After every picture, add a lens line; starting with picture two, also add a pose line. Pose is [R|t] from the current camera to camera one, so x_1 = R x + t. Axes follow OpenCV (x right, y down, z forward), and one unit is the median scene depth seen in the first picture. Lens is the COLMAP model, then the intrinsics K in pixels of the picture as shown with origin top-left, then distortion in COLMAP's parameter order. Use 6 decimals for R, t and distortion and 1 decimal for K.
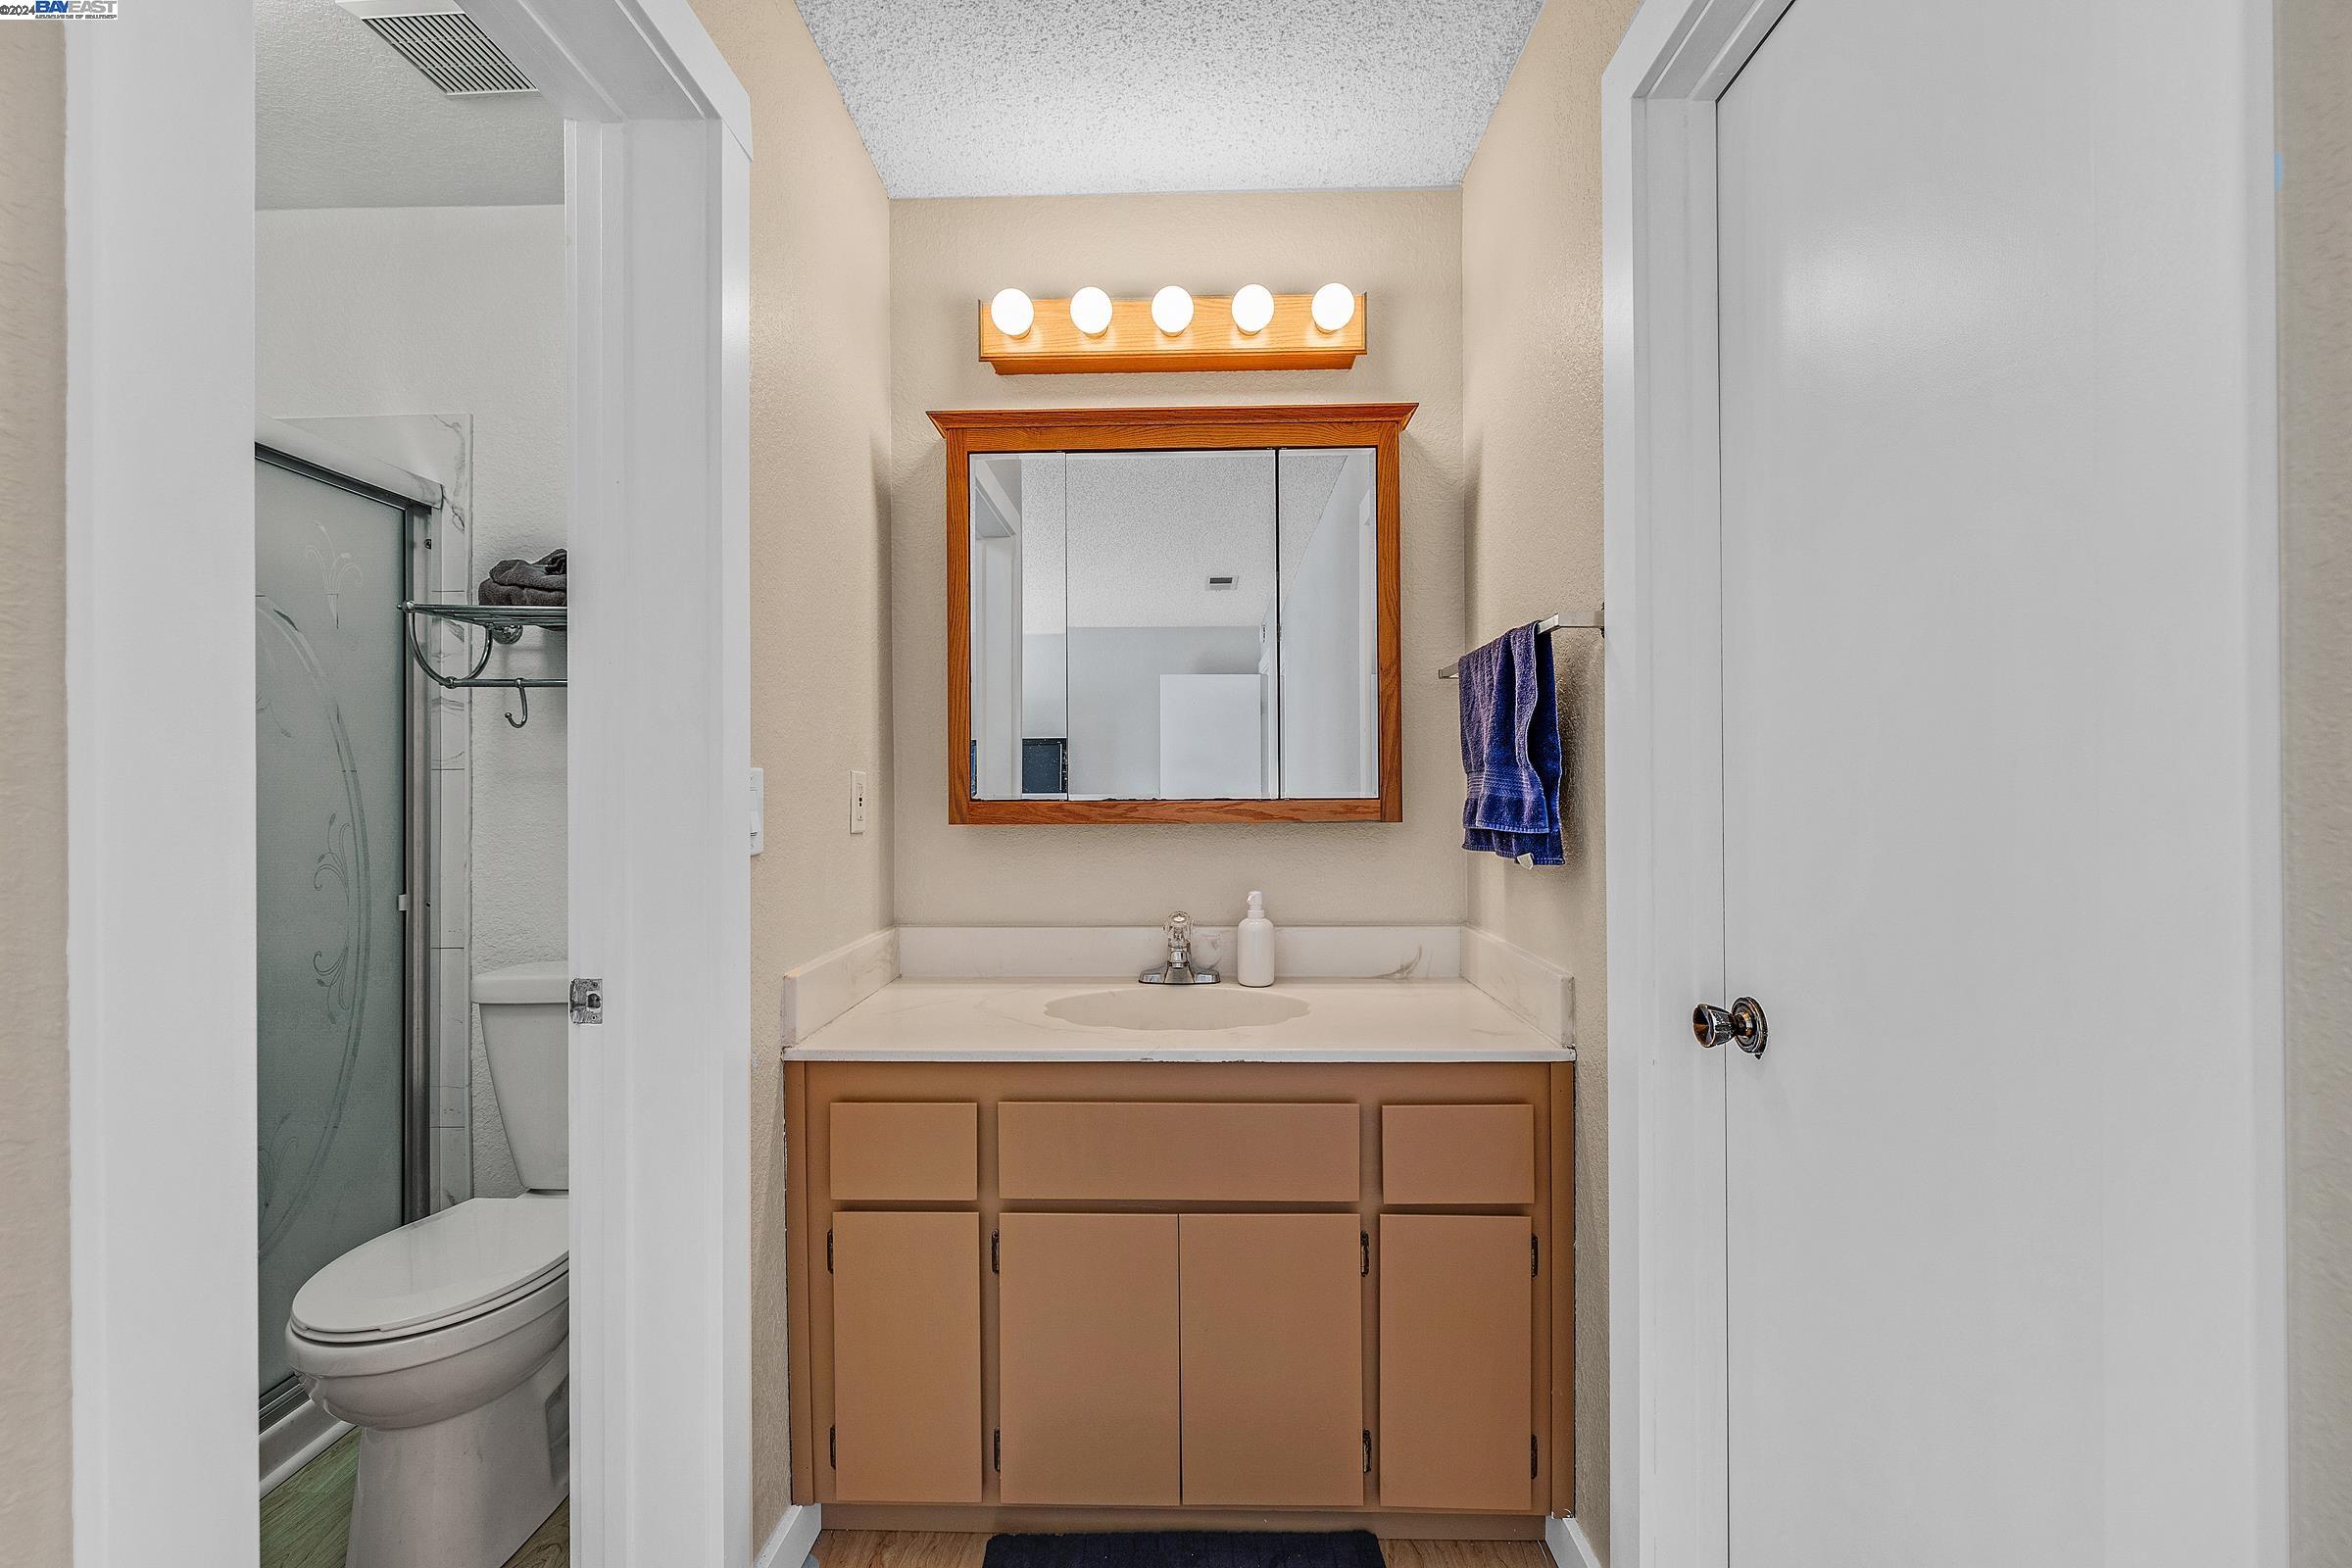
lens RADIAL K [[983.8, 0, 1177.4], [0, 983.8, 786.6], [0, 0, 1]] dist [0.001017, 0.000195]
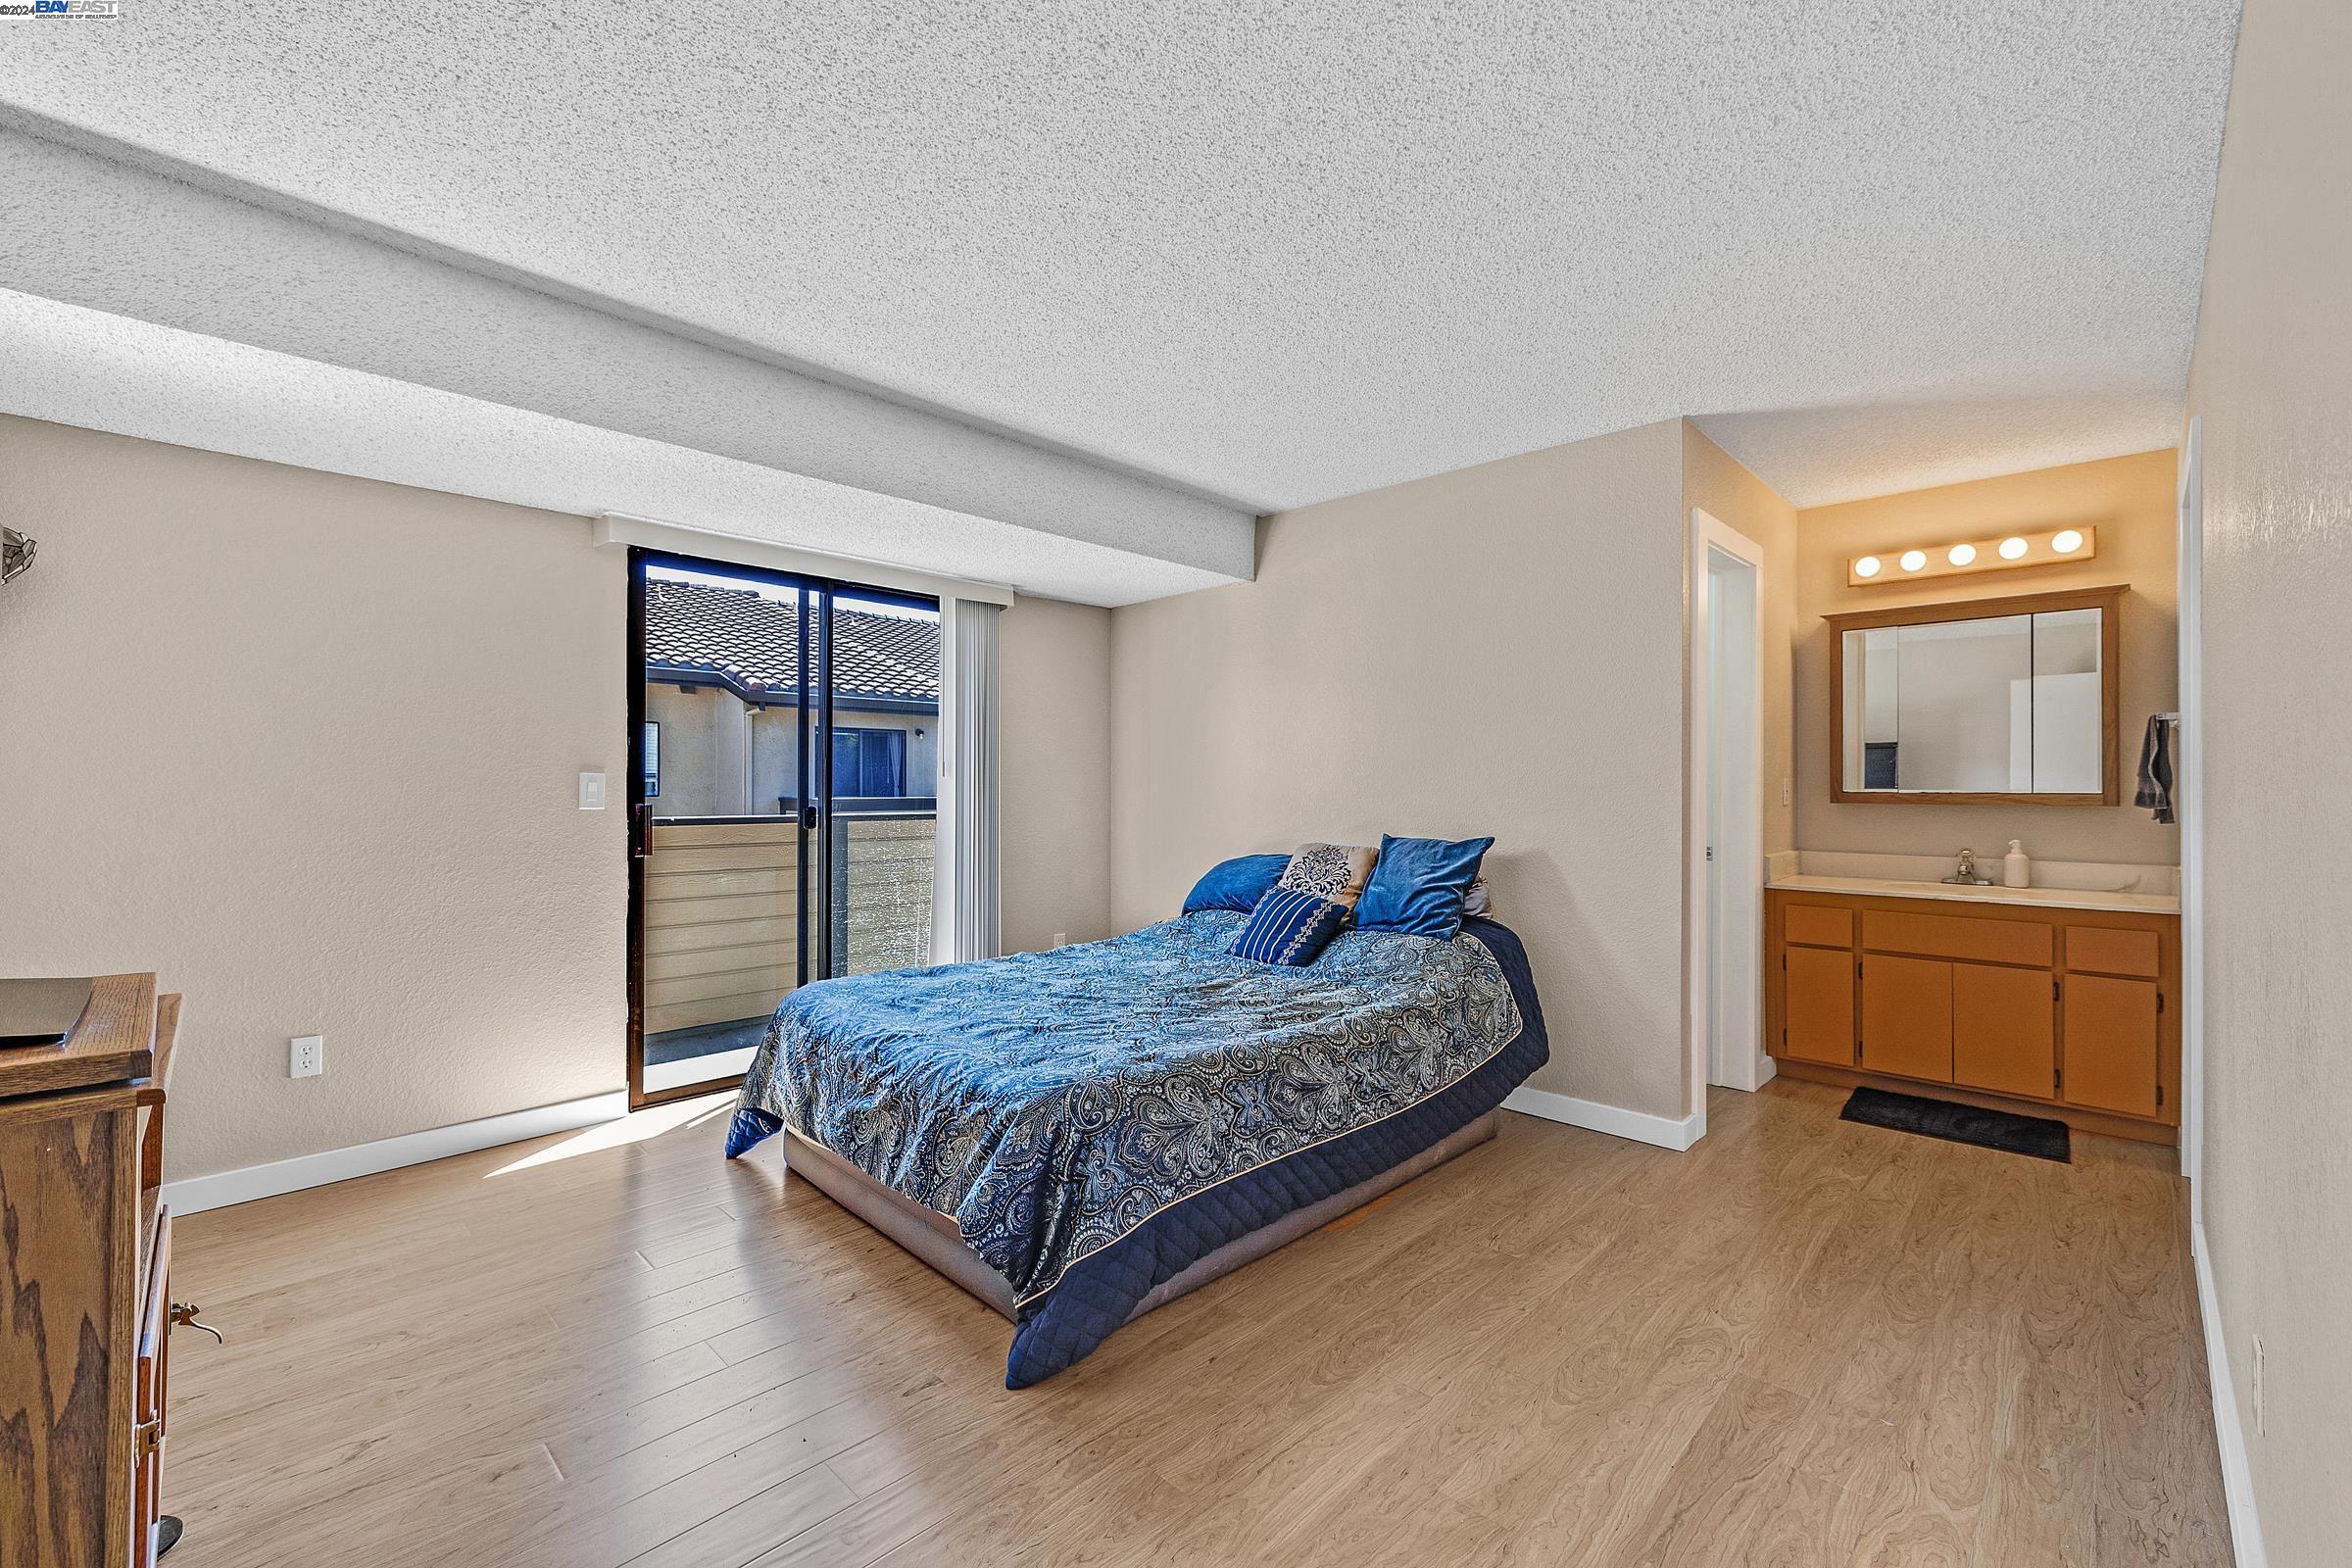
lens RADIAL K [[983.8, 0, 1167.8], [0, 983.8, 781.5], [0, 0, 1]] dist [0.001017, 0.000195]
pose [[0.724043, 0.003203, -0.689748, 0.211775], [-0.001730, 0.999995, 0.002828, -0.013041], [0.689753, -0.000854, 0.724044, -1.621275]]
